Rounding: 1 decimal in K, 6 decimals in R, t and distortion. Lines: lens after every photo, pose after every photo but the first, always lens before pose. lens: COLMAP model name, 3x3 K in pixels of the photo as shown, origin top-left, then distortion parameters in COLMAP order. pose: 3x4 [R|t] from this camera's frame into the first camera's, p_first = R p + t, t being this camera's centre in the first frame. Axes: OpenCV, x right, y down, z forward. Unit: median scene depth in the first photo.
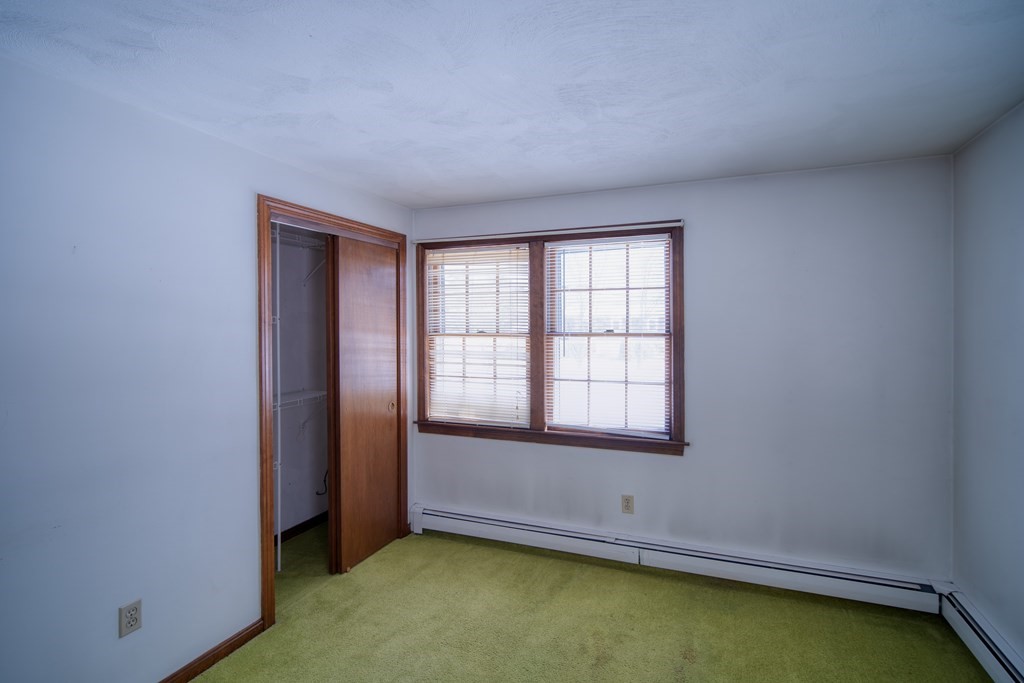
lens RADIAL K [[455.9, 0, 512.0], [0, 455.9, 341.5], [0, 0, 1]] dist [-0.001603, 0.000487]
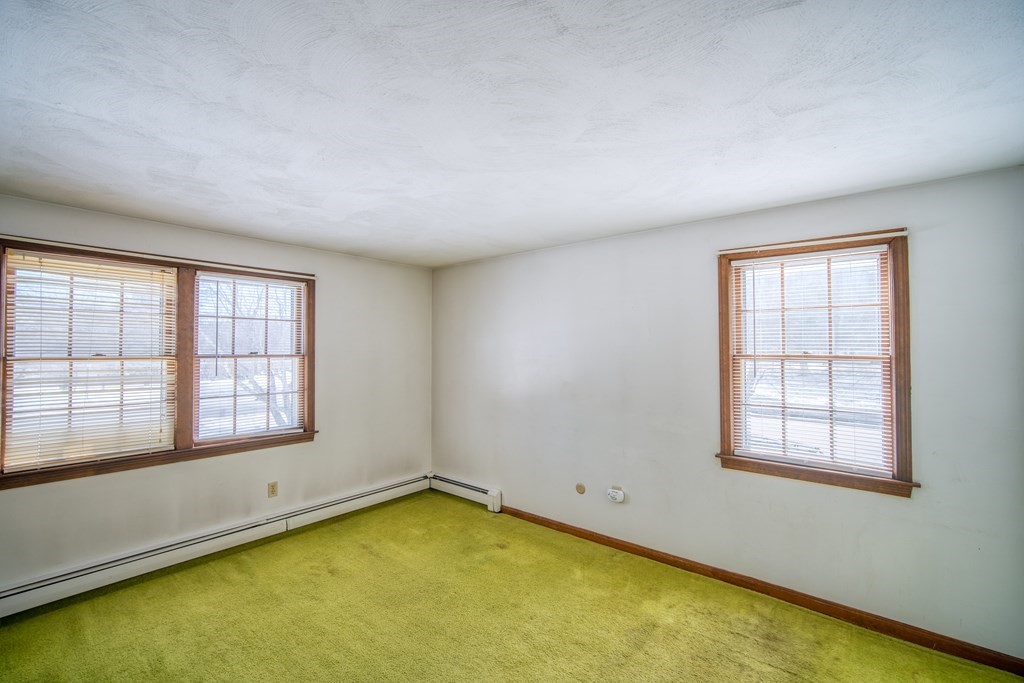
lens RADIAL K [[455.9, 0, 512.0], [0, 455.9, 341.5], [0, 0, 1]] dist [-0.001603, 0.000487]
pose [[0.345749, 0.011245, 0.938260, -0.673765], [0.014906, 0.999736, -0.017475, -0.021383], [-0.938208, 0.020028, 0.345491, -0.066857]]
